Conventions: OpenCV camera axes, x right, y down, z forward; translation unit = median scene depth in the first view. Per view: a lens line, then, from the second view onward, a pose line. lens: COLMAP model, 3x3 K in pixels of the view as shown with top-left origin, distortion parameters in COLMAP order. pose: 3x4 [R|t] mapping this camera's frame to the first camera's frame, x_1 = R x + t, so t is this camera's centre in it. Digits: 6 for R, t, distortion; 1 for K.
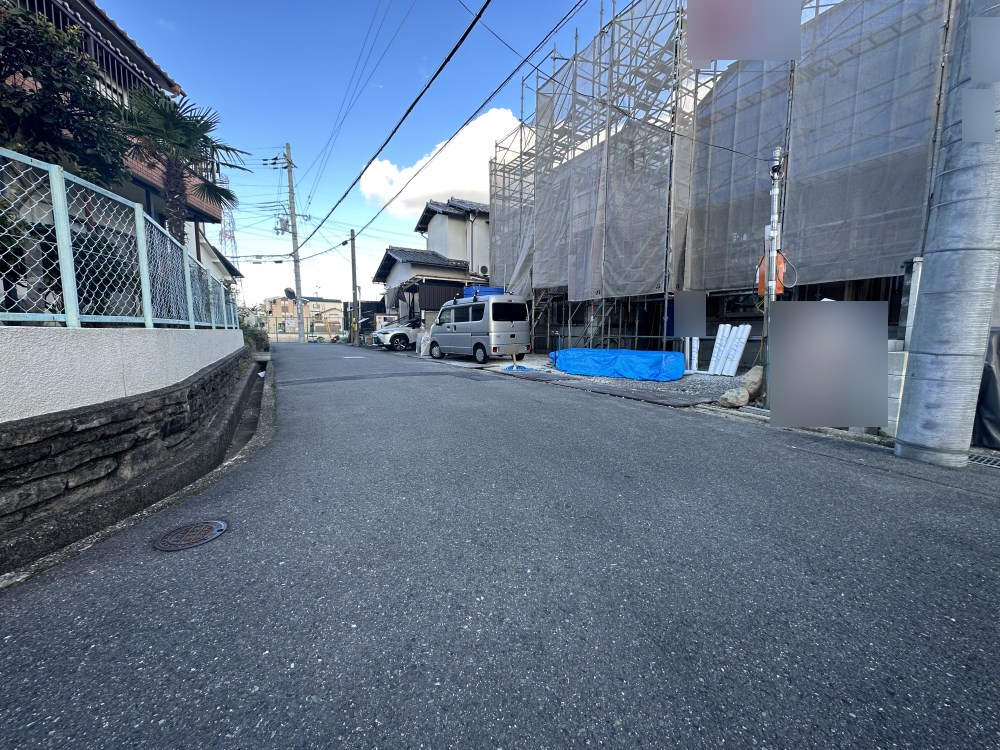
lens RADIAL K [[398.8, 0, 500.5], [0, 398.8, 376.0], [0, 0, 1]] dist [-0.002689, -0.000049]
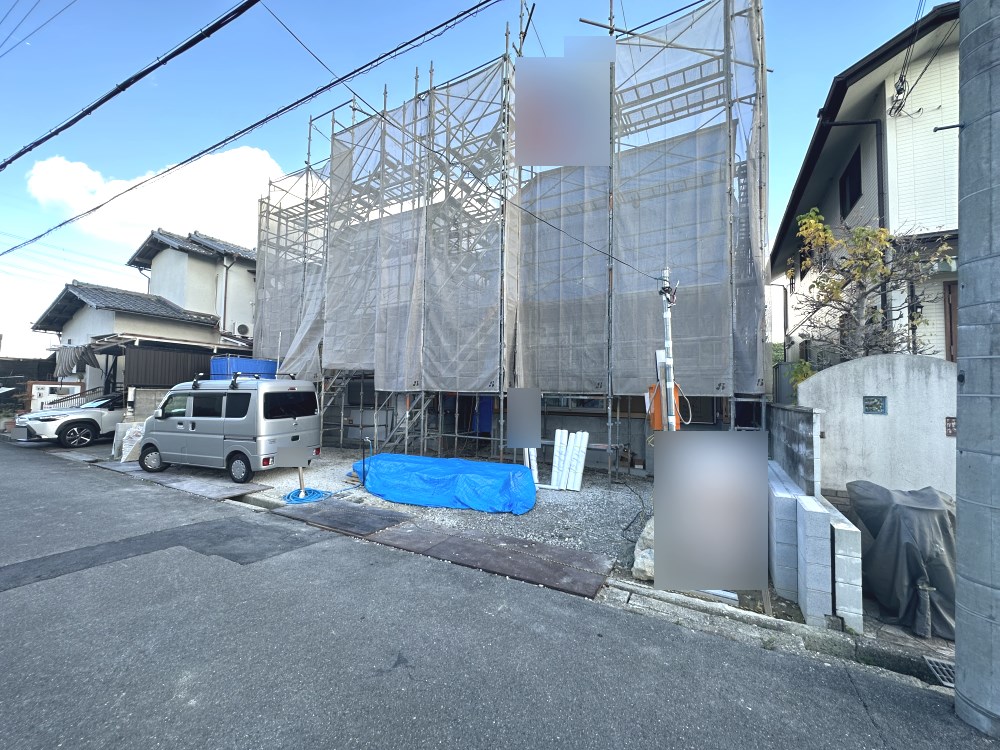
lens RADIAL K [[398.8, 0, 500.5], [0, 398.8, 376.0], [0, 0, 1]] dist [-0.002689, -0.000049]
pose [[0.852037, 0.030530, 0.522590, -0.028623], [0.046570, 0.989919, -0.133760, -0.088220], [-0.521406, 0.138305, 0.842026, 0.181302]]
